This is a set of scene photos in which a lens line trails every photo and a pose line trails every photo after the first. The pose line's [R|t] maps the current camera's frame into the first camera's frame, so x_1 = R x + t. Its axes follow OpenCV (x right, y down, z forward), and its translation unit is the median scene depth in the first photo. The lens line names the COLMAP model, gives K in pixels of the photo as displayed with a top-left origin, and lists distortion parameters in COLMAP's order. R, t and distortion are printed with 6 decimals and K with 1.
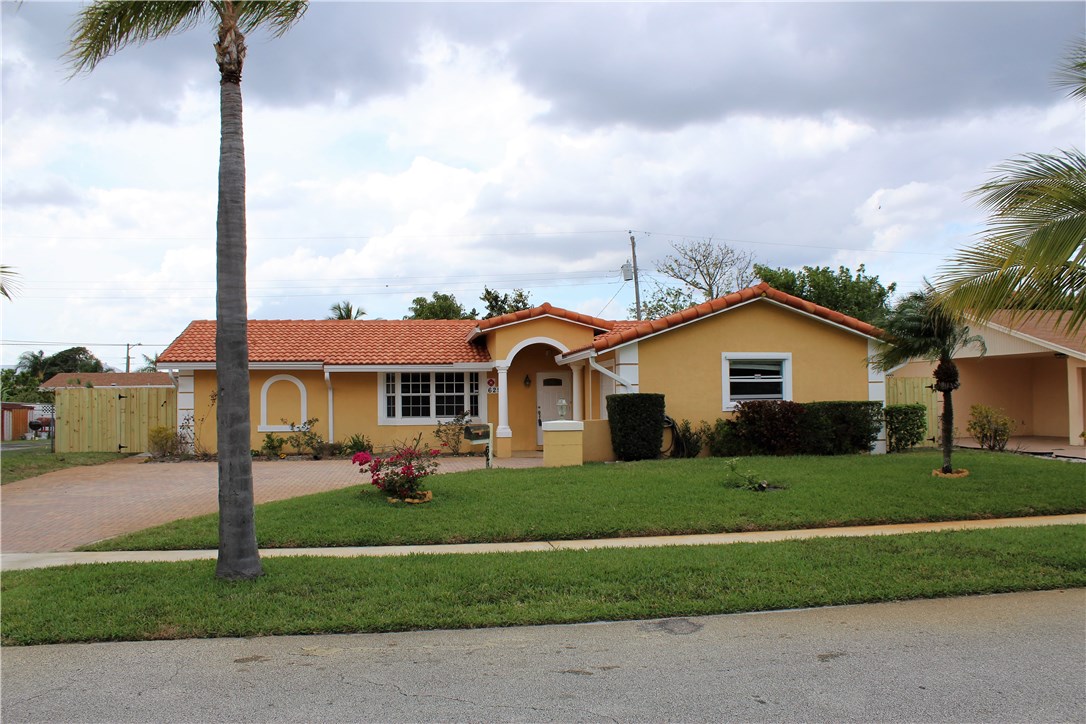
lens RADIAL K [[899.4, 0, 543.0], [0, 899.4, 373.4], [0, 0, 1]] dist [-0.171566, 0.155429]
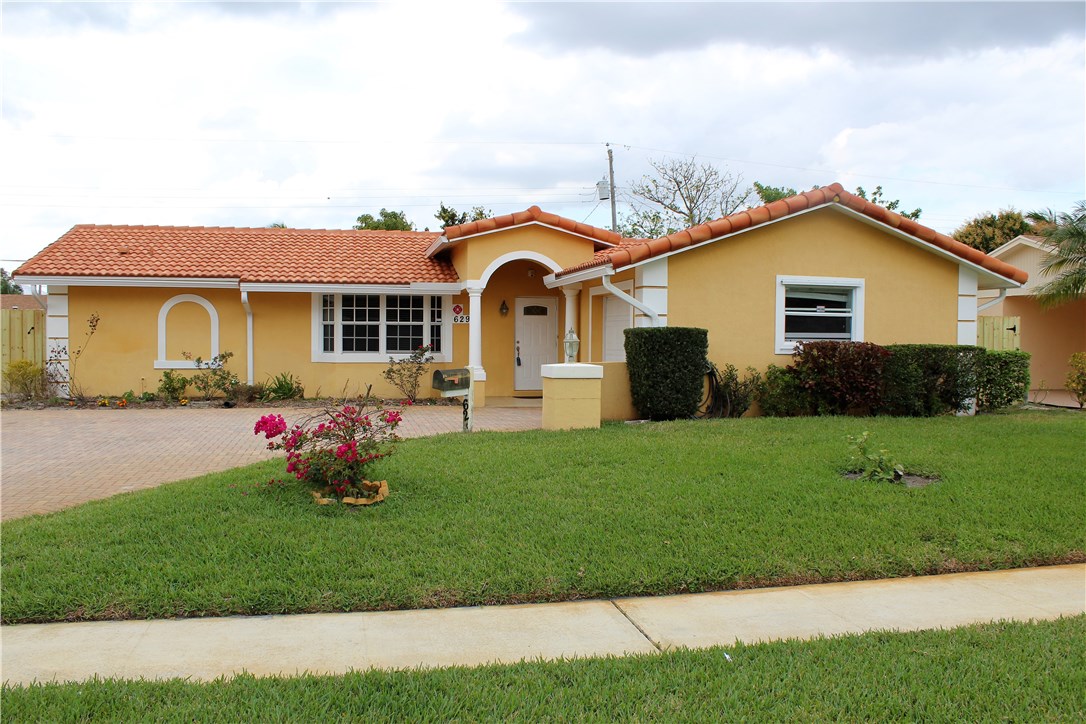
lens RADIAL K [[899.4, 0, 543.0], [0, 899.4, 373.4], [0, 0, 1]] dist [-0.171566, 0.155429]
pose [[0.997900, 0.017623, 0.062337, -0.034054], [-0.022238, 0.997000, 0.074135, 0.006650], [-0.060843, -0.075365, 0.995298, 0.231796]]
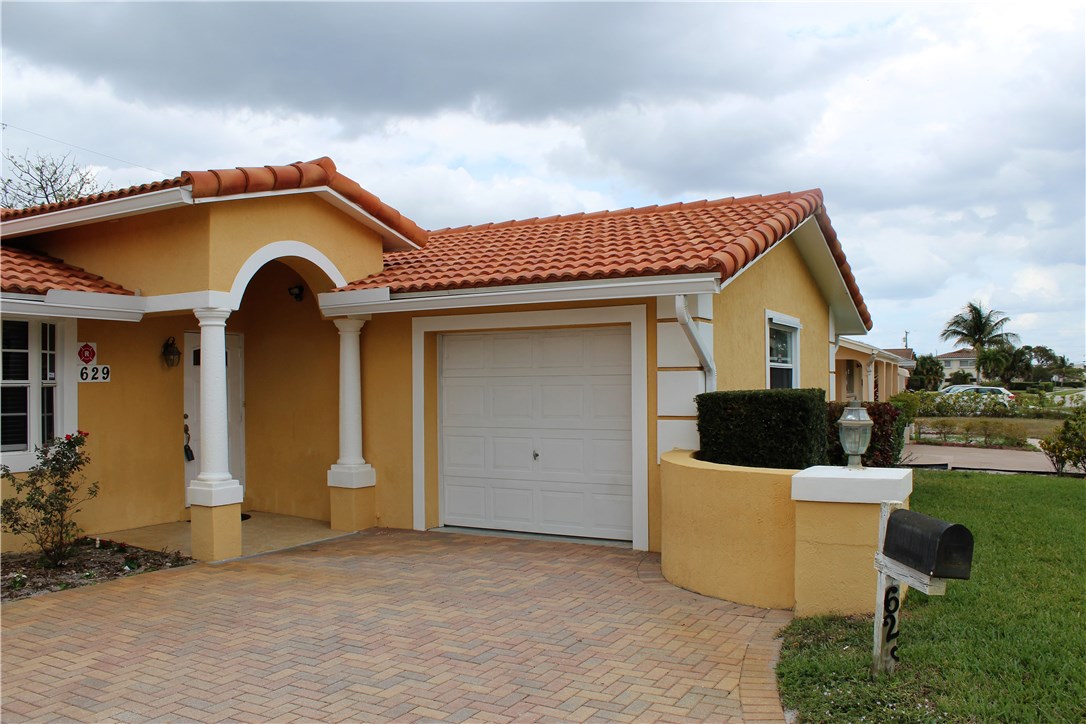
lens RADIAL K [[899.4, 0, 543.0], [0, 899.4, 373.4], [0, 0, 1]] dist [-0.171566, 0.155429]
pose [[0.615105, 0.016139, 0.788280, -0.244298], [-0.026441, 0.999650, 0.000166, 0.014650], [-0.788002, -0.020945, 0.615317, 0.679080]]
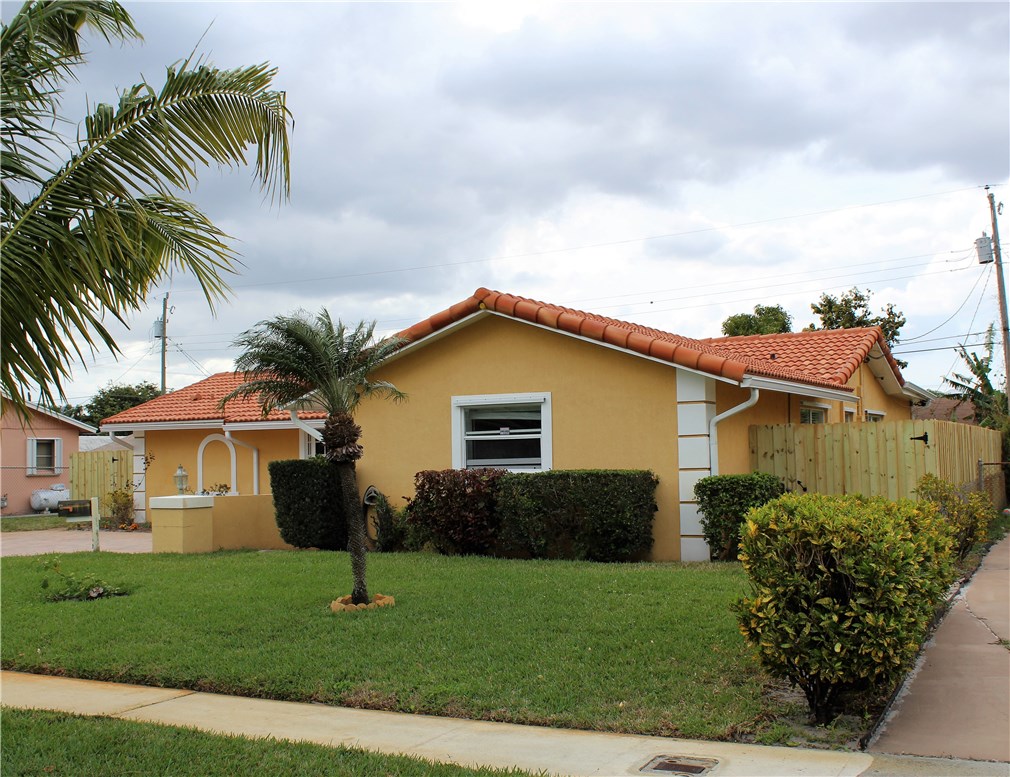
lens RADIAL K [[1161.9, 0, 505.0], [0, 1161.9, 388.5], [0, 0, 1]] dist [-0.090870, 0.003754]
pose [[0.783733, -0.041177, -0.619731, 0.670158], [0.030422, 0.999147, -0.027915, -0.003282], [0.620352, 0.003025, 0.784318, 0.292815]]
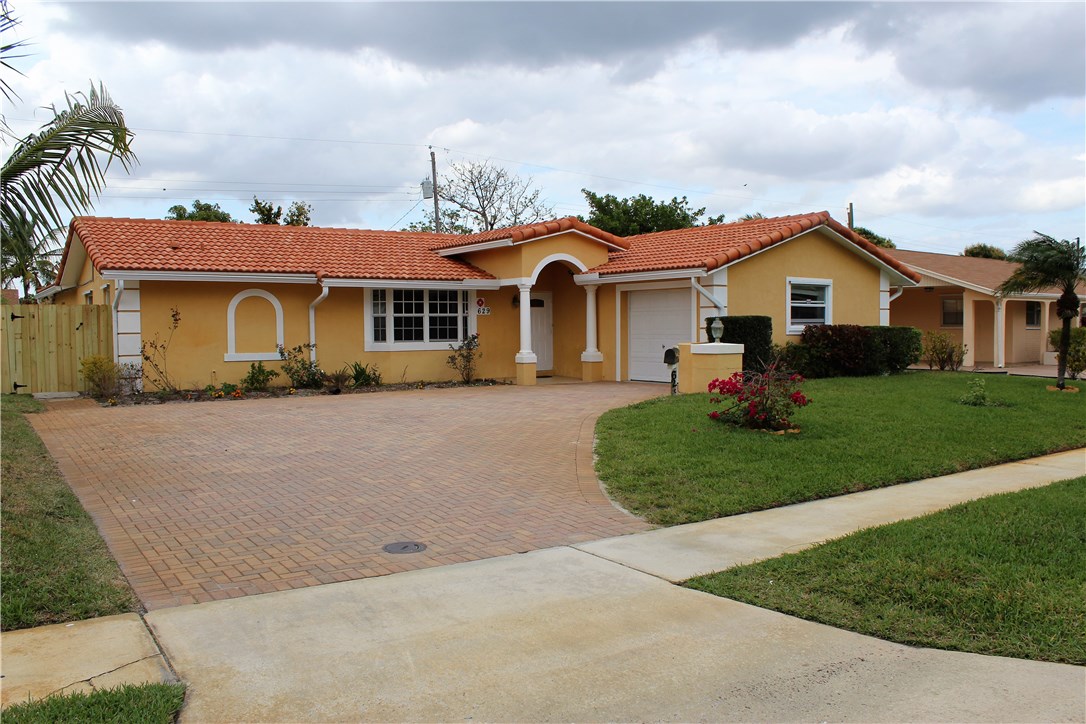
lens RADIAL K [[899.4, 0, 543.0], [0, 899.4, 373.4], [0, 0, 1]] dist [-0.171566, 0.155429]
pose [[0.900552, -0.017683, 0.434388, -0.423249], [-0.017759, 0.996842, 0.077397, 0.011209], [-0.434385, -0.077414, 0.897395, 0.179022]]
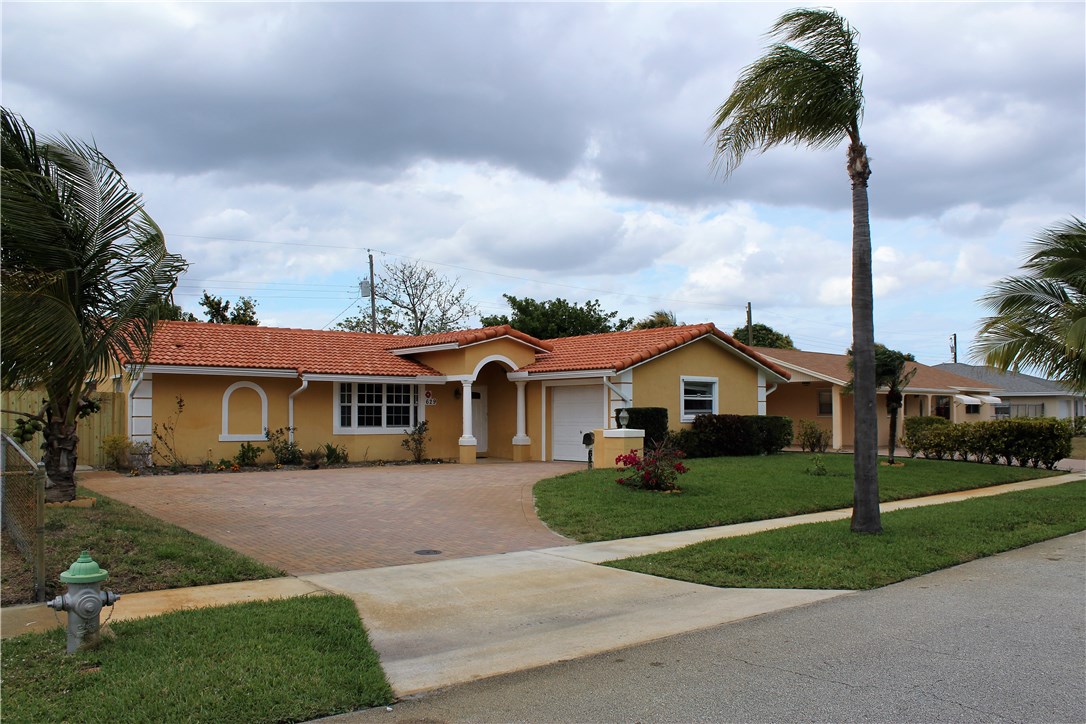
lens RADIAL K [[899.4, 0, 543.0], [0, 899.4, 373.4], [0, 0, 1]] dist [-0.171566, 0.155429]
pose [[0.854397, 0.034091, 0.518502, -0.535169], [-0.026080, 0.999401, -0.022734, 0.006126], [-0.518966, 0.005902, 0.854774, 0.019919]]
